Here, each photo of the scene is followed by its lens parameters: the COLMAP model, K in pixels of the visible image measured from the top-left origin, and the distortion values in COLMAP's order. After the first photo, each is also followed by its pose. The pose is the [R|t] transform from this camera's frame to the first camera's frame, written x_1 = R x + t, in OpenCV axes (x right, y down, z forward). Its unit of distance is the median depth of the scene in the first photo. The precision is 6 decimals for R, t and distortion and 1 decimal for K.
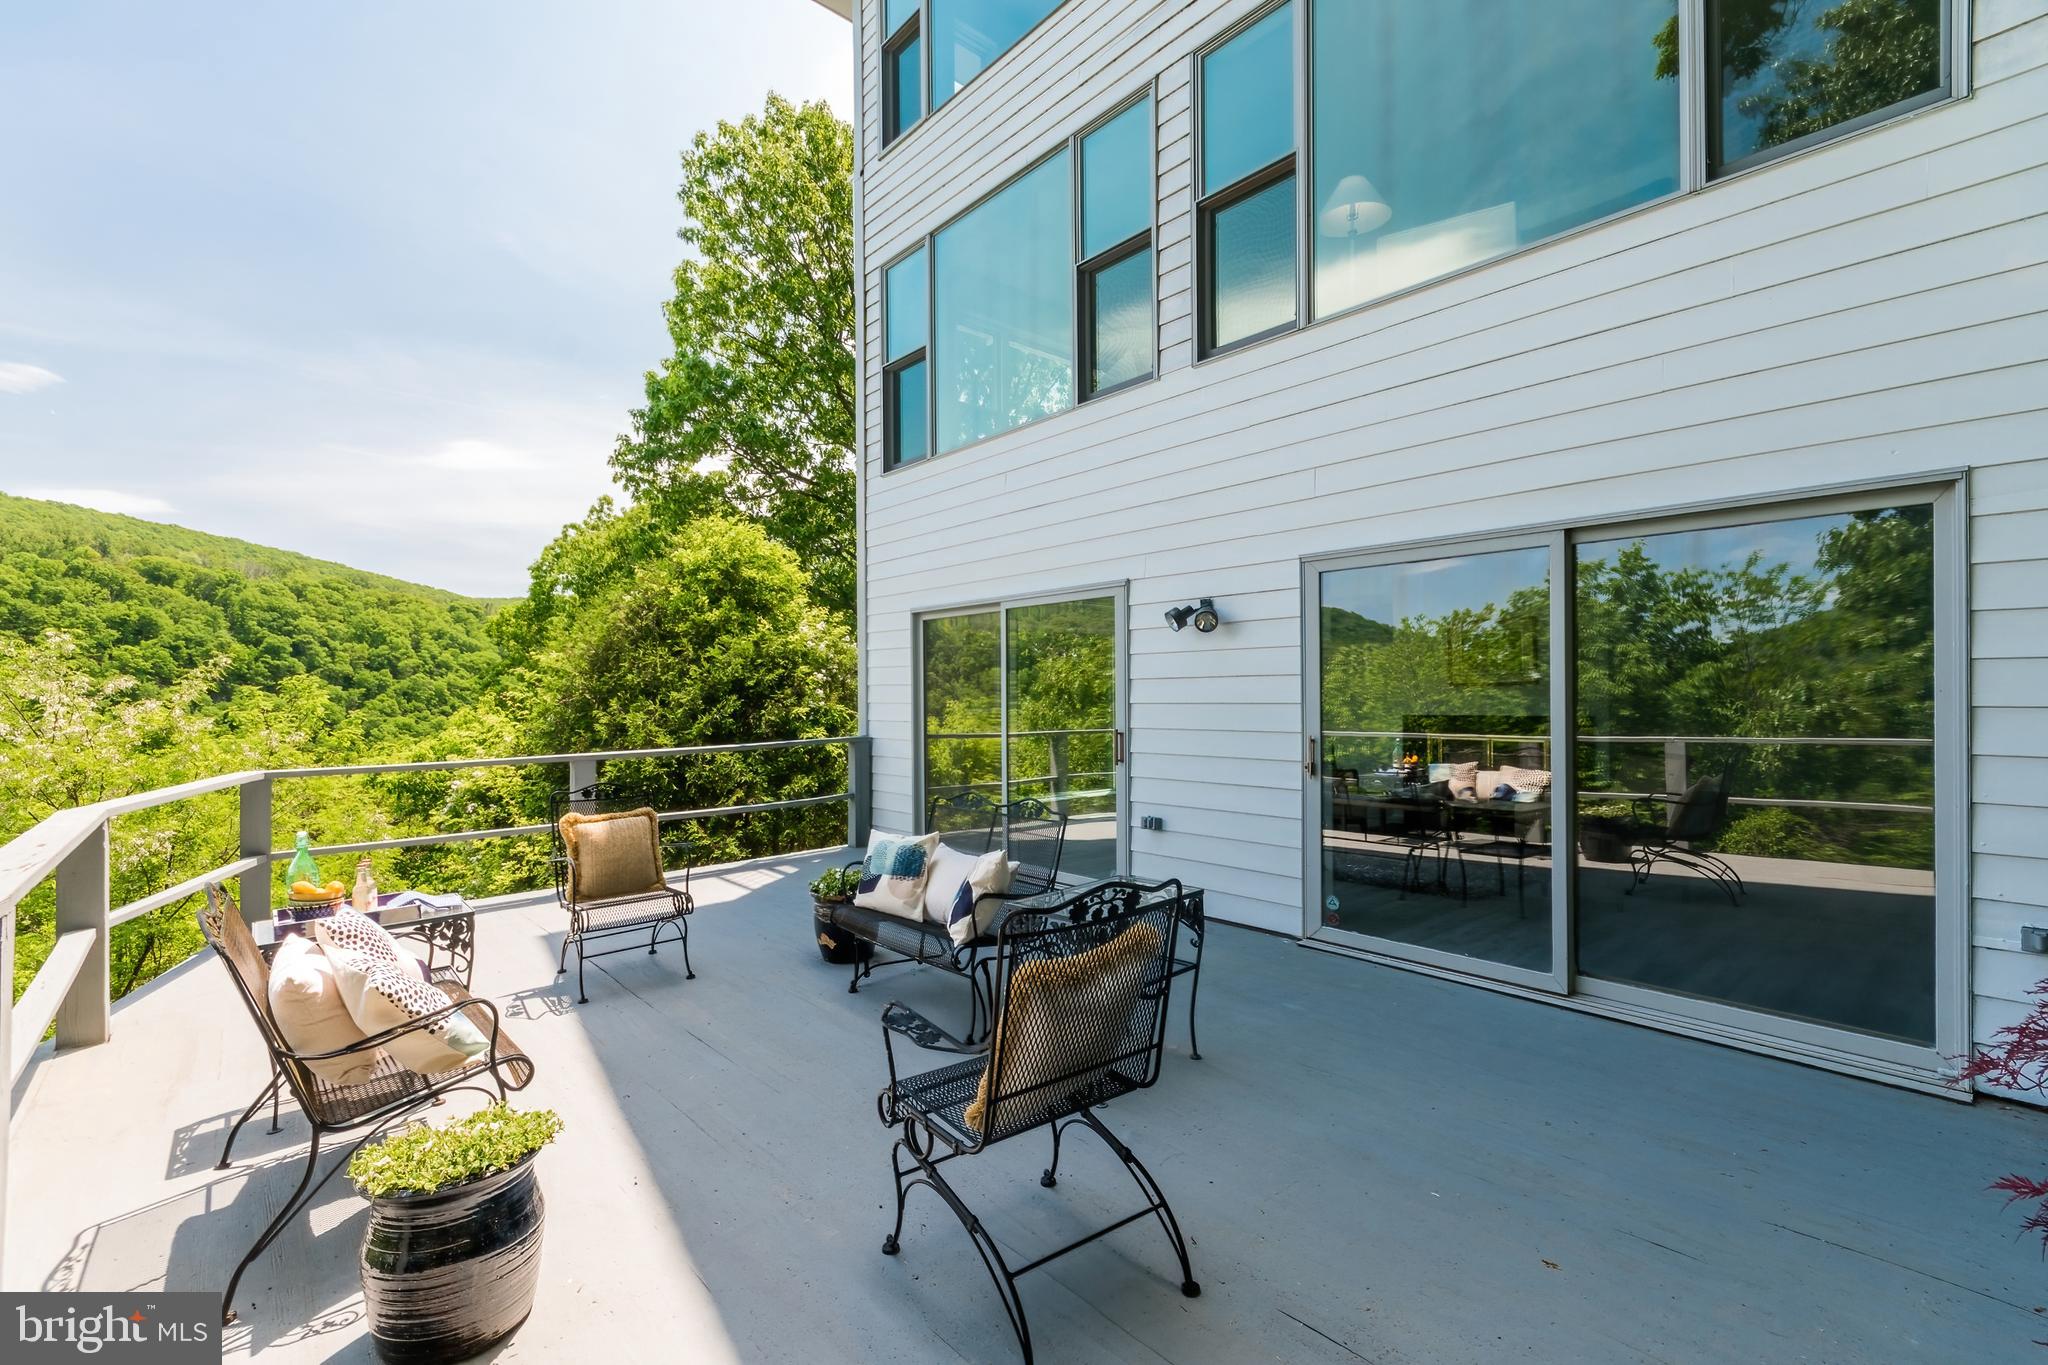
lens RADIAL K [[905.7, 0, 1005.6], [0, 905.7, 690.1], [0, 0, 1]] dist [0.011654, -0.002041]
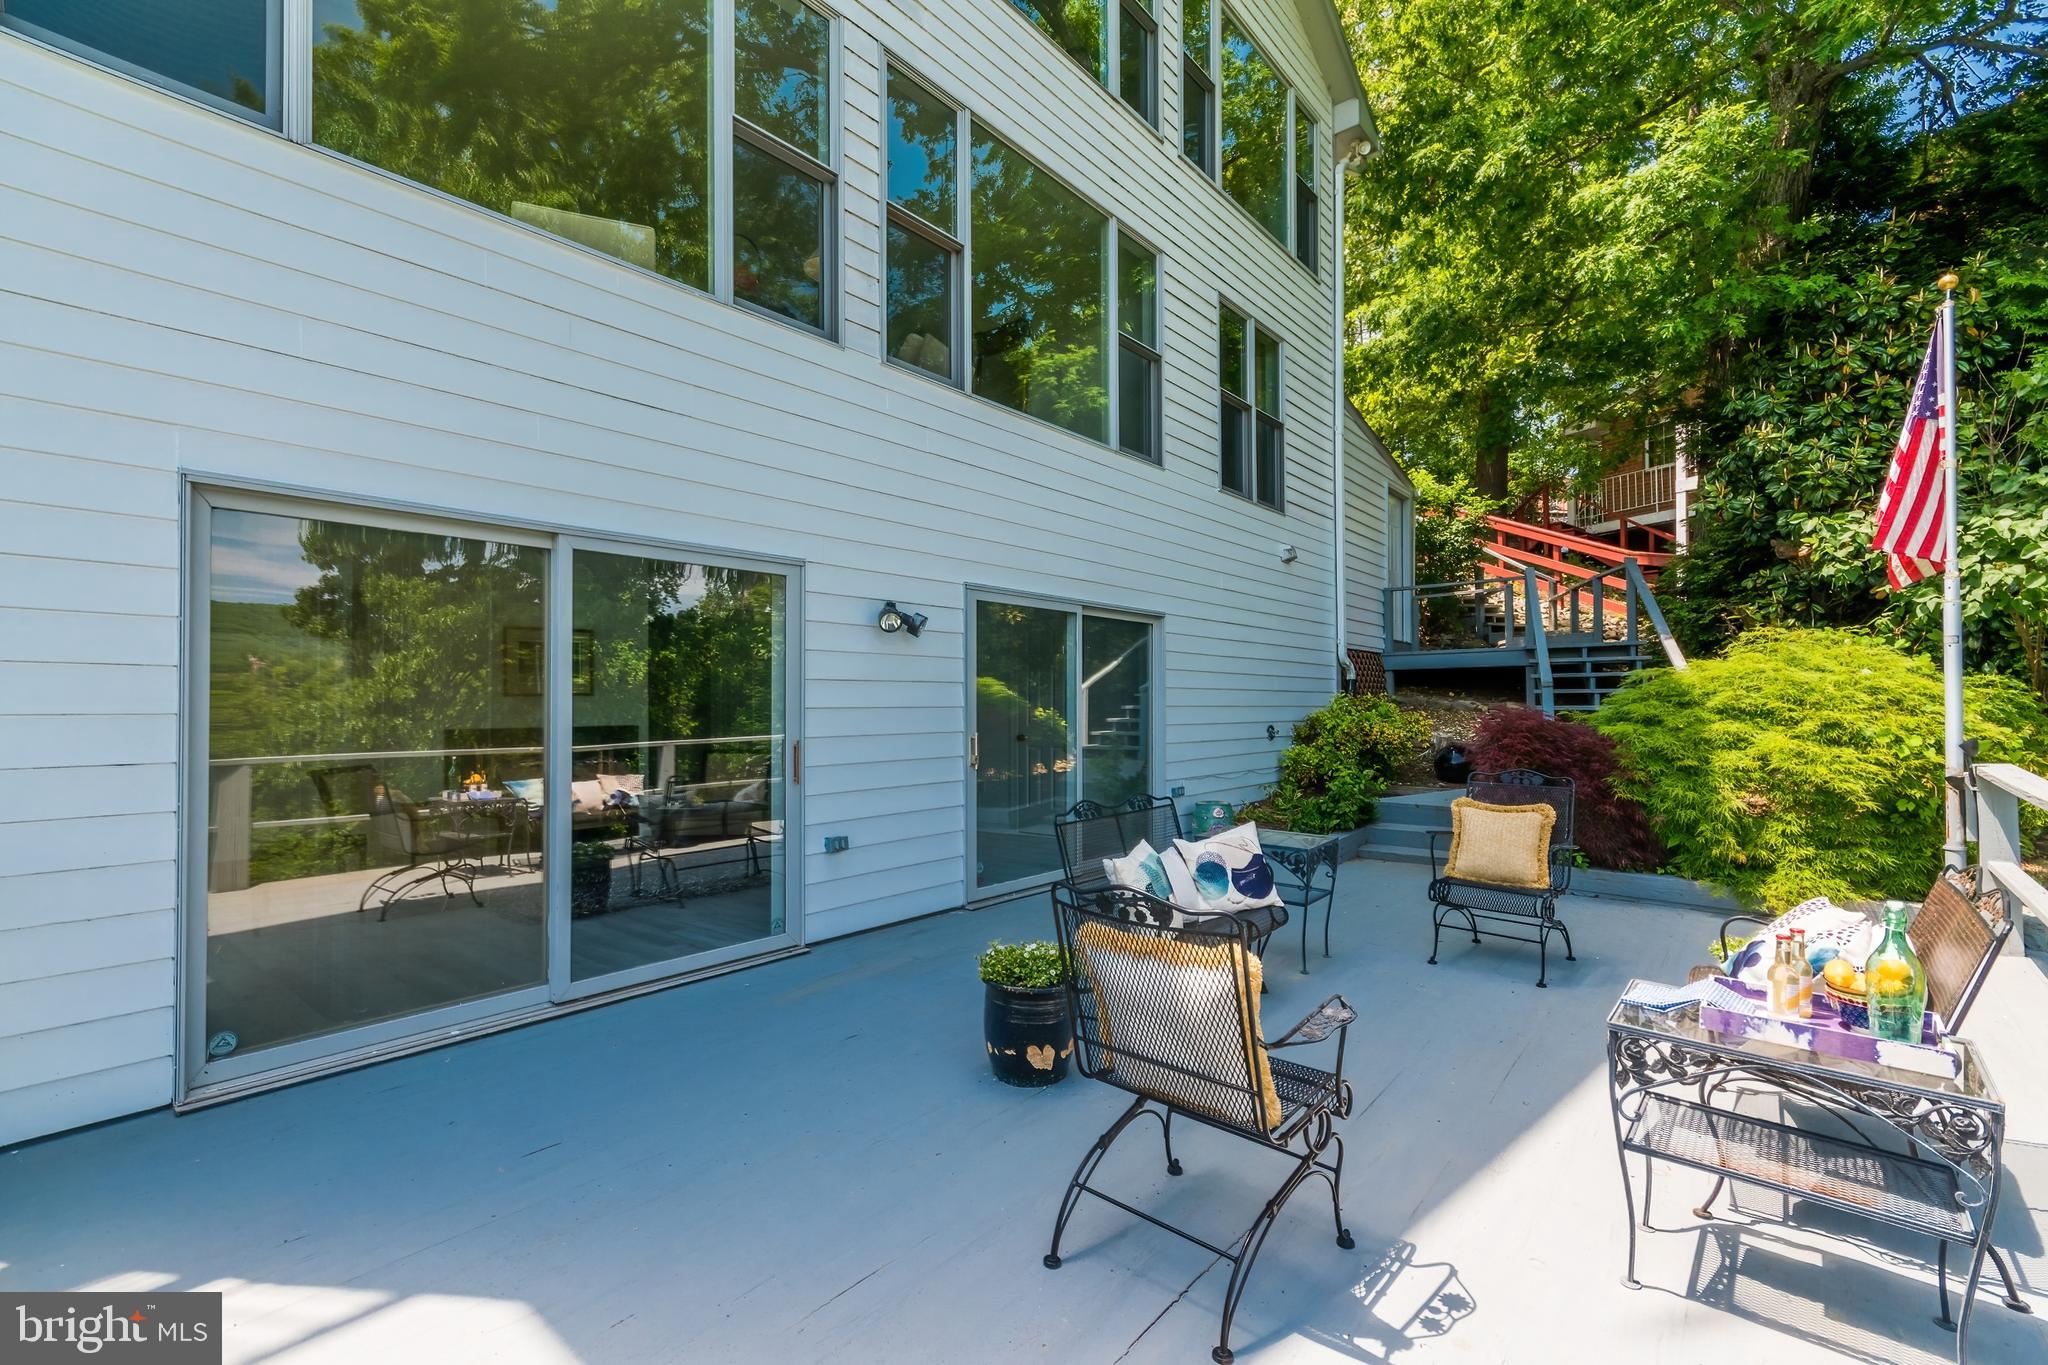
lens RADIAL K [[905.7, 0, 1029.8], [0, 905.7, 680.9], [0, 0, 1]] dist [0.011654, -0.002041]
pose [[-0.172339, 0.029359, 0.984600, -0.823621], [-0.002539, 0.999539, -0.030249, 0.015686], [-0.985034, -0.007713, -0.172185, 1.076076]]
